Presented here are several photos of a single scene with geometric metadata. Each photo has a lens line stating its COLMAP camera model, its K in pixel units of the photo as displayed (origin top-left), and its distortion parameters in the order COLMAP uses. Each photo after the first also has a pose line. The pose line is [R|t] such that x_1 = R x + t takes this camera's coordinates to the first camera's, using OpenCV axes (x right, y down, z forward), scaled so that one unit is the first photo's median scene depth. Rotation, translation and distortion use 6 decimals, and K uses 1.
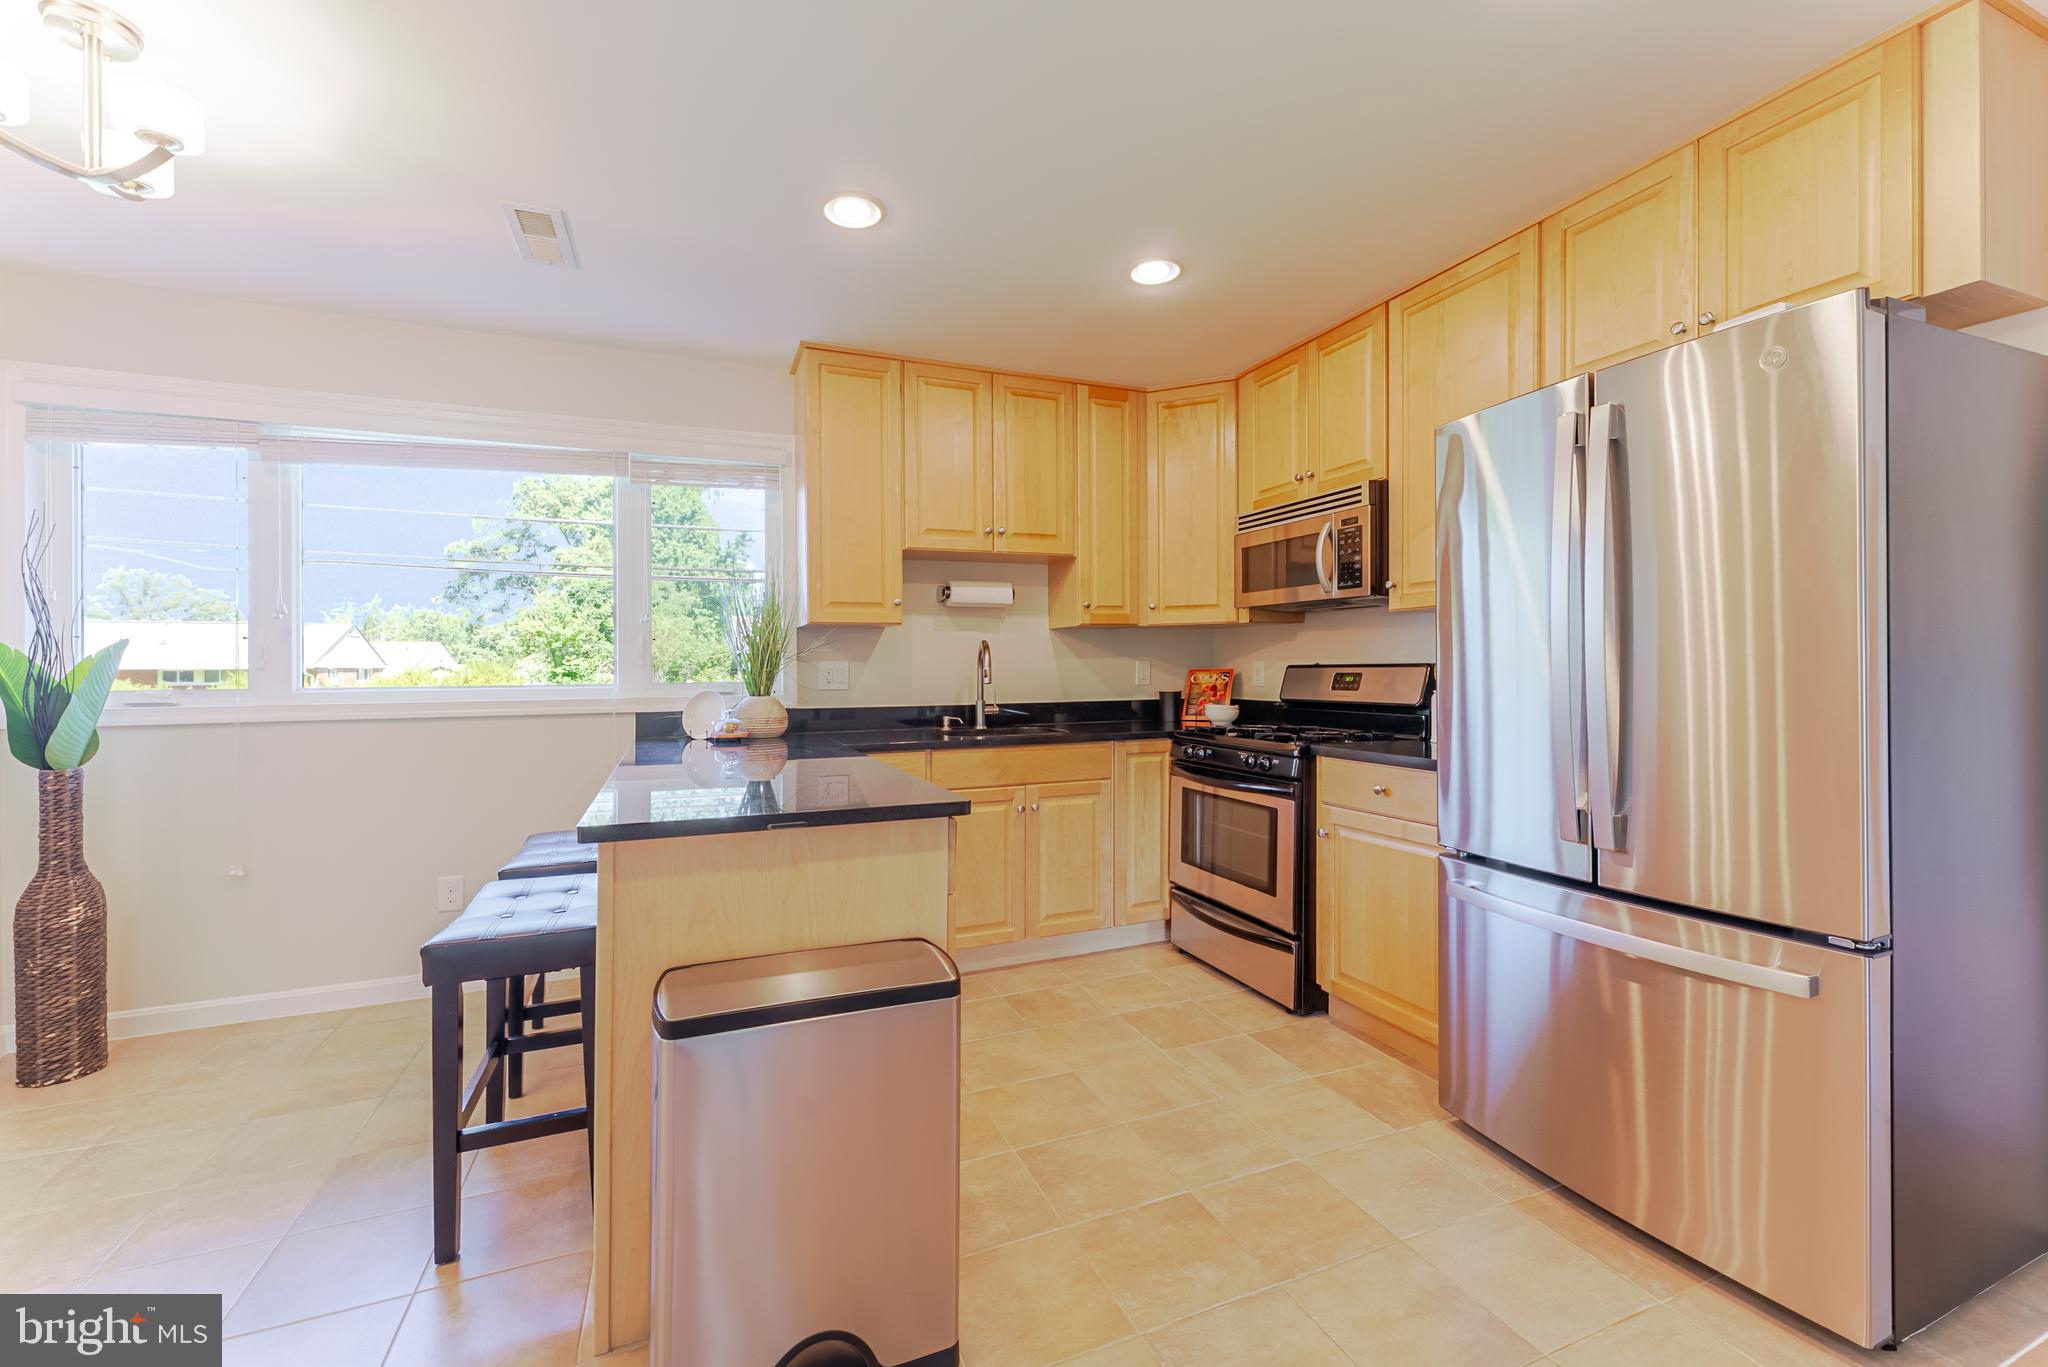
lens RADIAL K [[841.4, 0, 1024.0], [0, 841.4, 683.5], [0, 0, 1]] dist [0.011629, -0.000104]
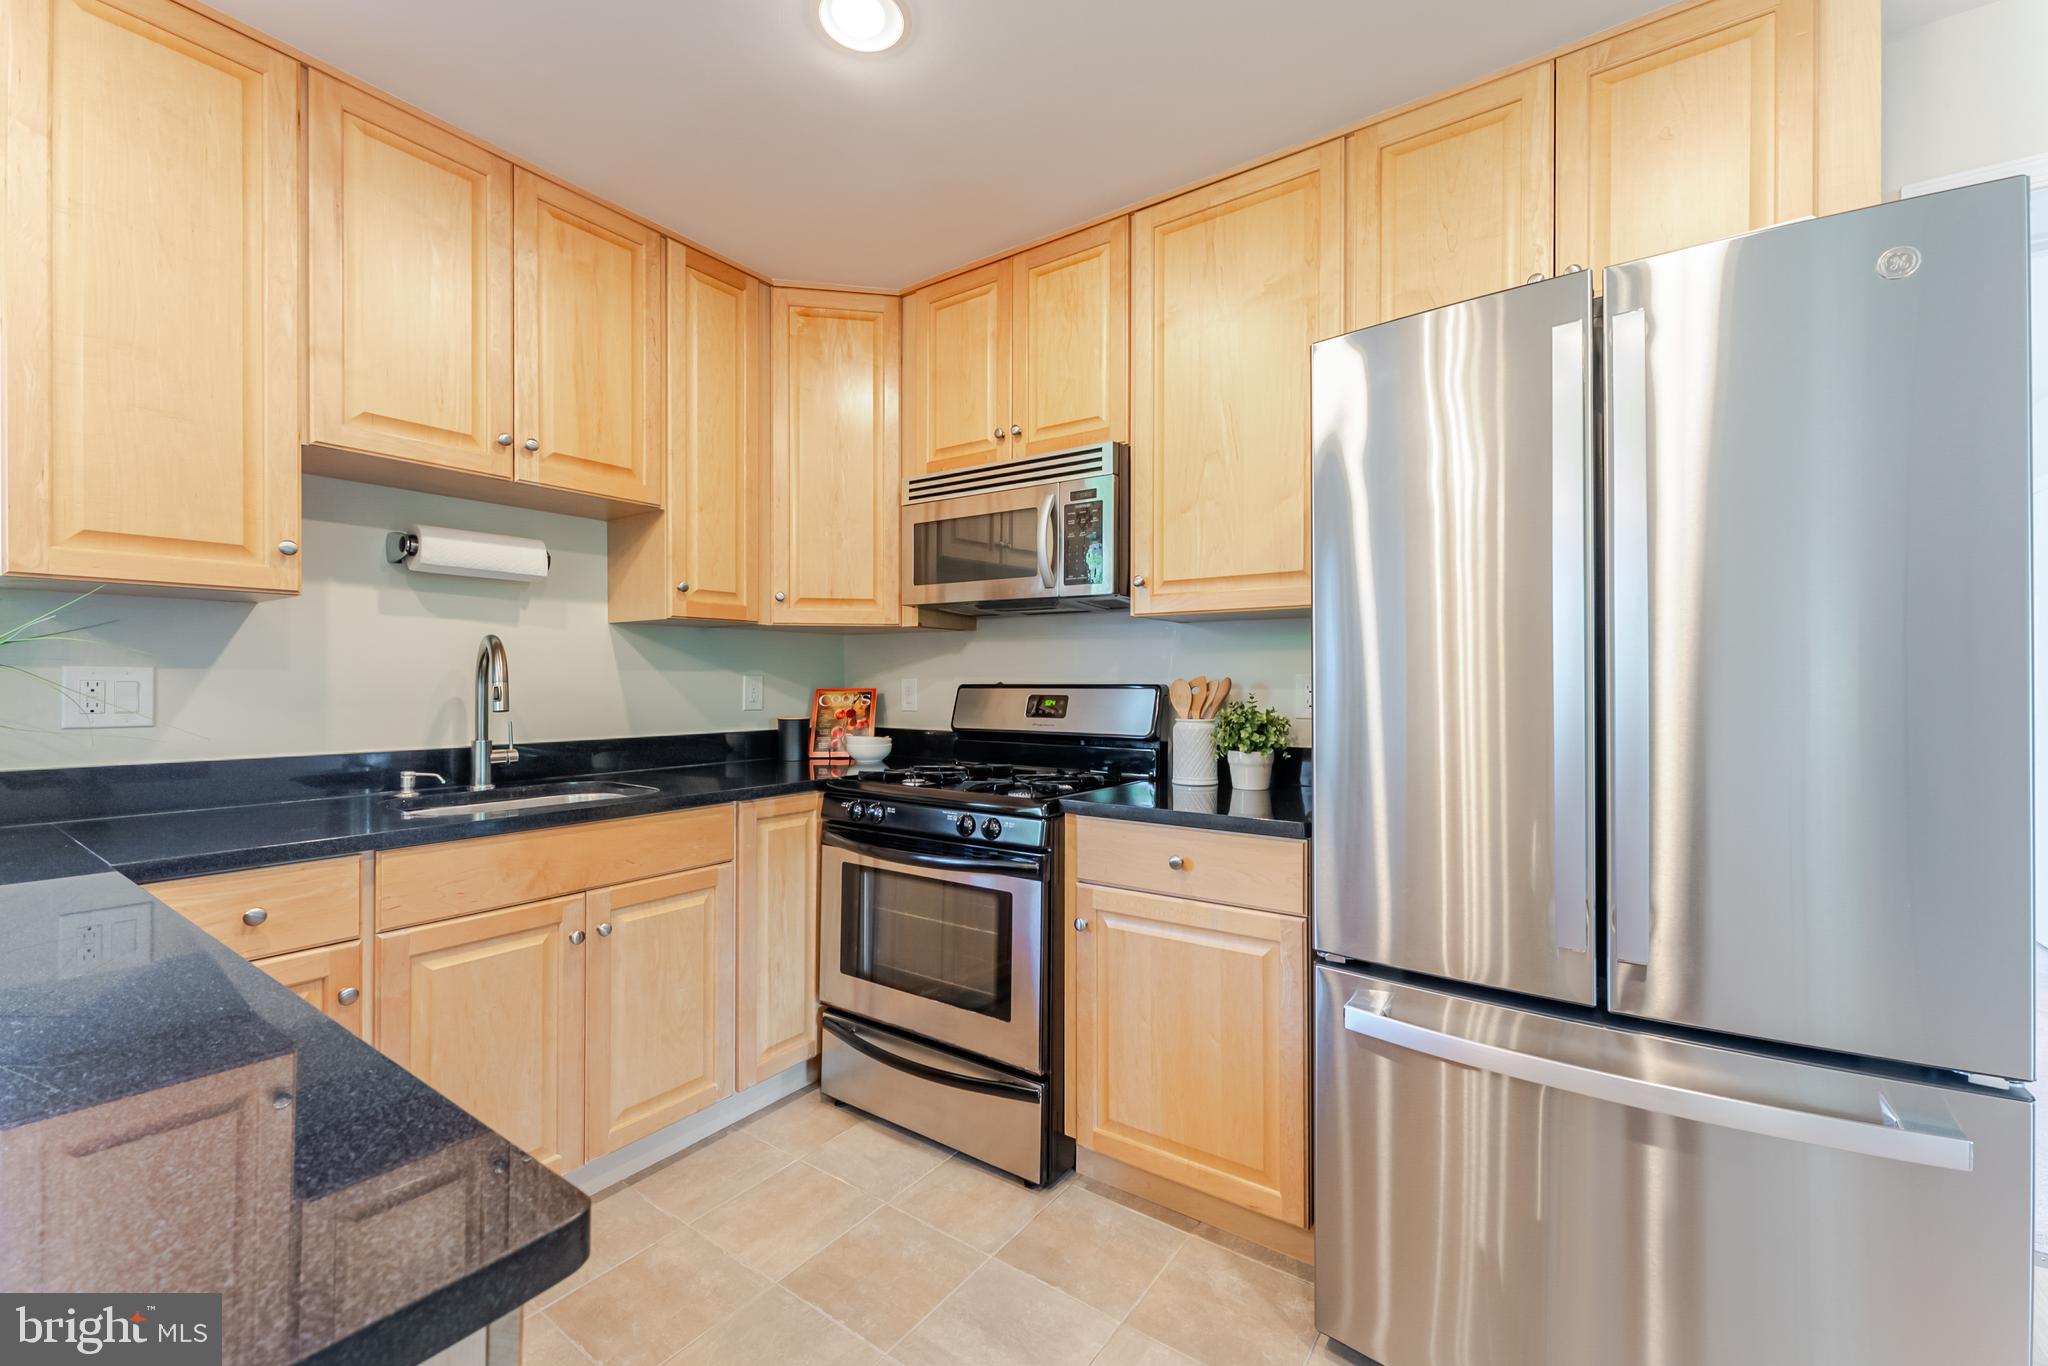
lens RADIAL K [[826.3, 0, 1028.8], [0, 826.3, 695.4], [0, 0, 1]] dist [0.000722, 0.000064]
pose [[0.843820, 0.003283, 0.536616, -0.042758], [-0.000179, 0.999983, -0.005836, -0.007766], [-0.536626, 0.004829, 0.843806, 0.351537]]
